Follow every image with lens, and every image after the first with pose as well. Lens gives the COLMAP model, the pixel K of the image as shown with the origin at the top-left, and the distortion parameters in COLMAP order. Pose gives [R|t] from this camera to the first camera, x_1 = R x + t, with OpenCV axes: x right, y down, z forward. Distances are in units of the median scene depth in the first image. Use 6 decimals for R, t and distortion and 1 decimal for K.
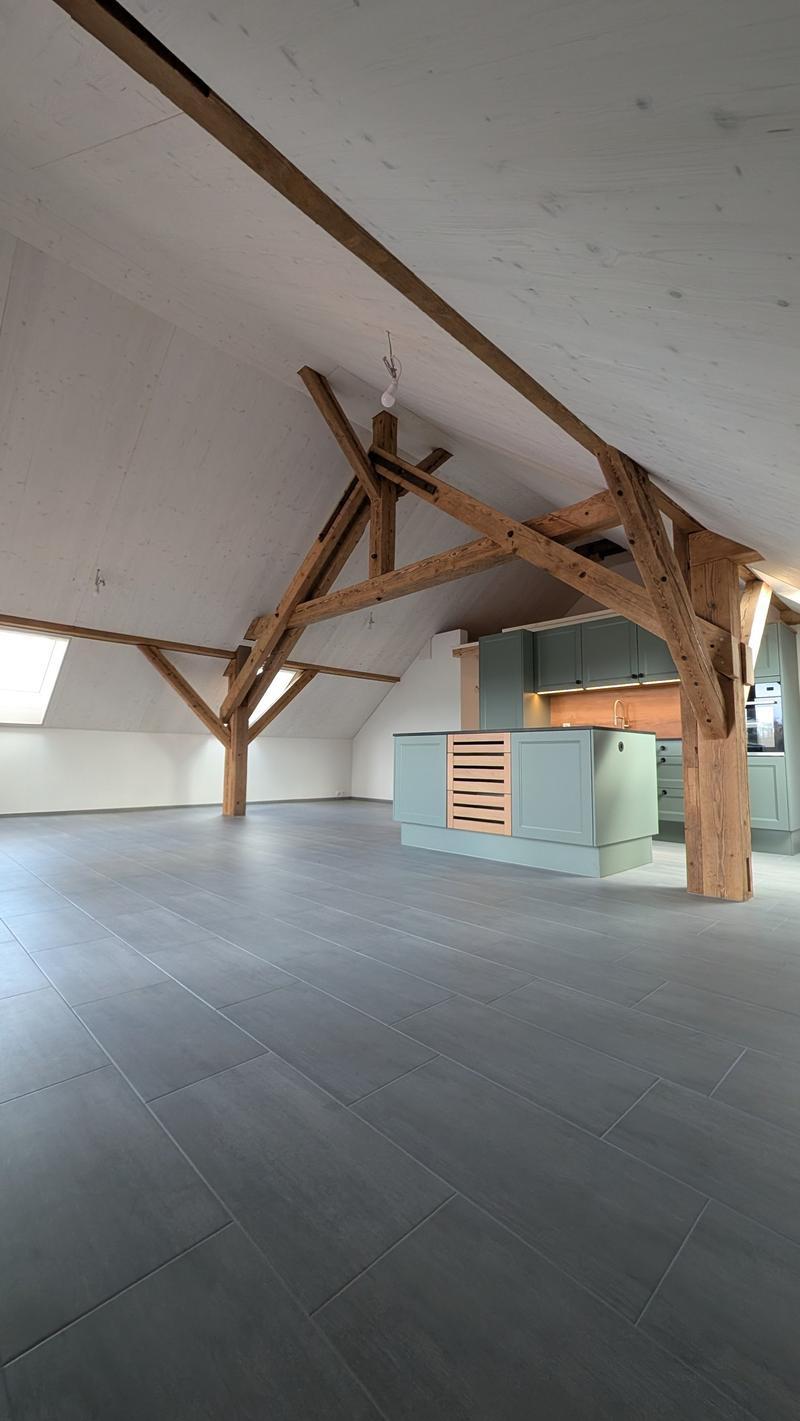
lens RADIAL K [[543.5, 0, 399.1], [0, 543.5, 703.6], [0, 0, 1]] dist [0.000709, 0.000578]
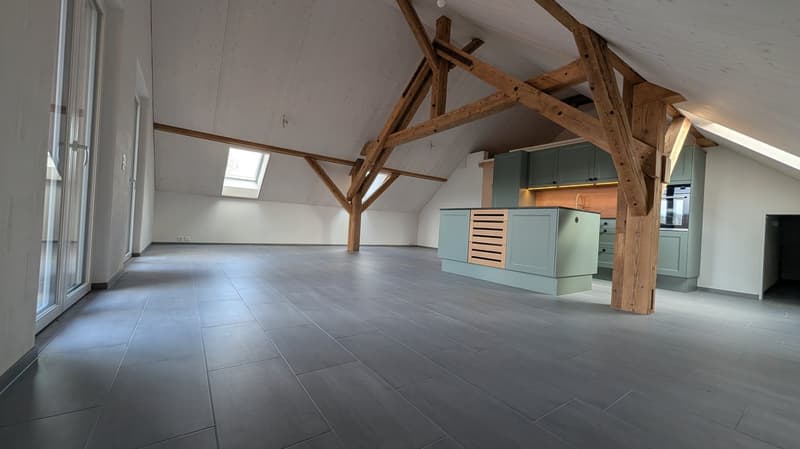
lens RADIAL K [[306.0, 0, 401.9], [0, 306.0, 224.3], [0, 0, 1]] dist [0.000709, 0.000578]
pose [[0.988196, 0.044310, -0.146649, 0.016929], [-0.030831, 0.995194, 0.092941, 0.019218], [0.150063, -0.087323, 0.984813, 0.000770]]
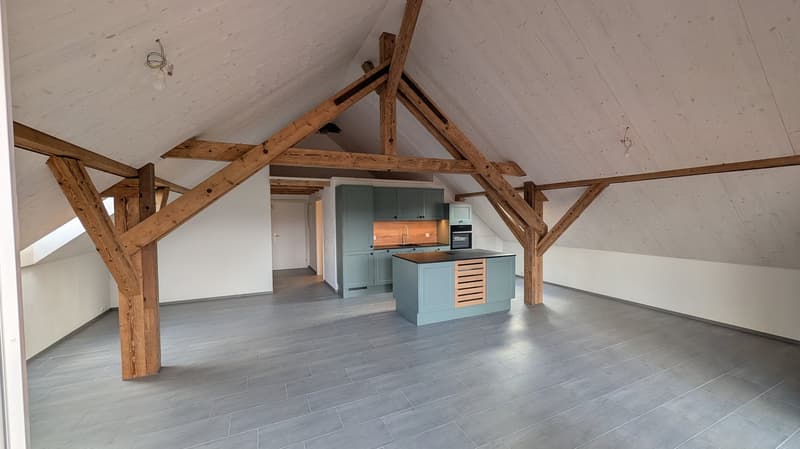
lens RADIAL K [[306.0, 0, 400.3], [0, 306.0, 230.1], [0, 0, 1]] dist [0.000709, 0.000578]
pose [[0.332480, -0.048457, 0.941864, -1.011429], [-0.078883, 0.993751, 0.078973, -0.124729], [-0.939805, -0.100554, 0.326580, 0.857782]]
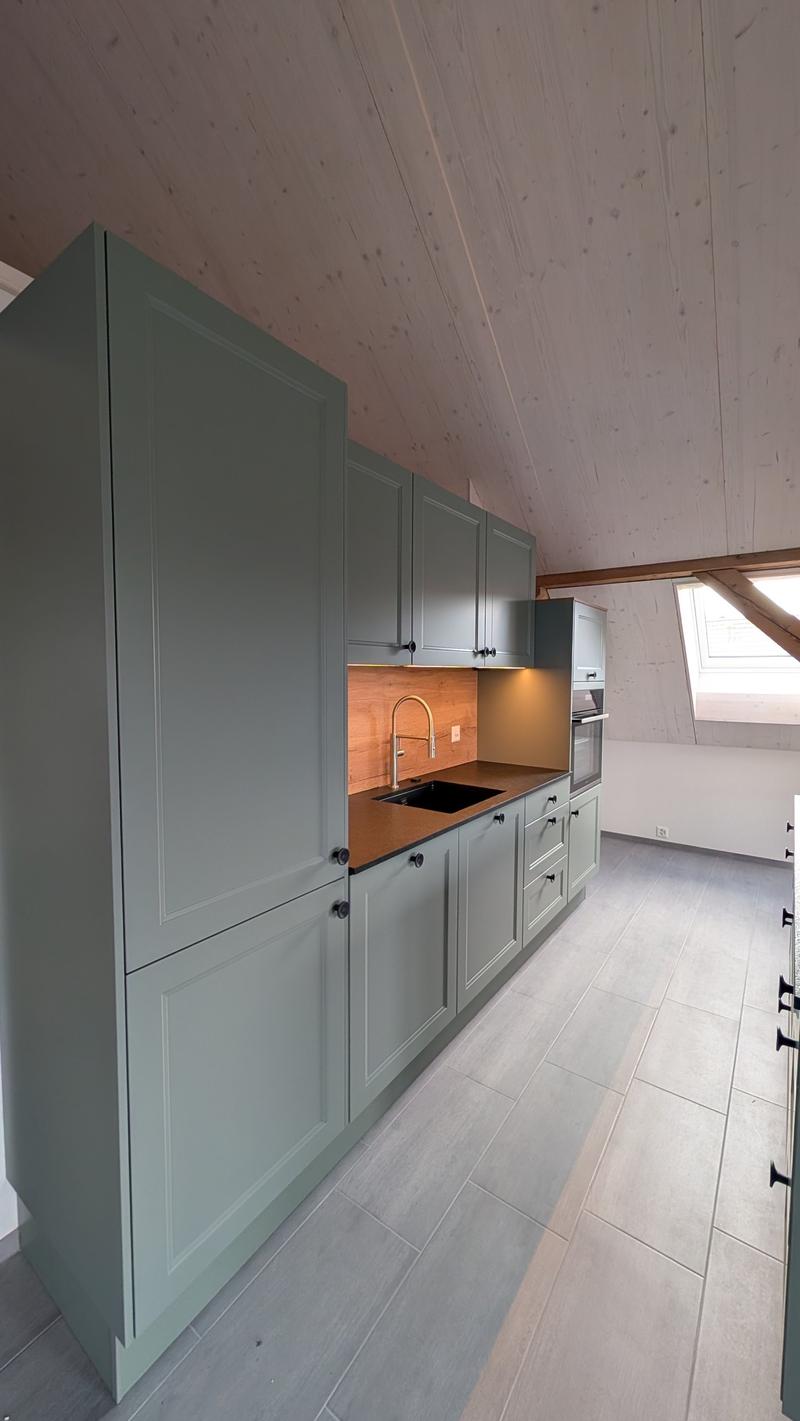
lens RADIAL K [[543.5, 0, 401.1], [0, 543.5, 707.1], [0, 0, 1]] dist [0.000709, 0.000578]
pose [[-0.176416, -0.059337, 0.982526, -0.392704], [-0.096661, 0.994401, 0.042698, -0.065631], [-0.979558, -0.087439, -0.181164, 1.251740]]
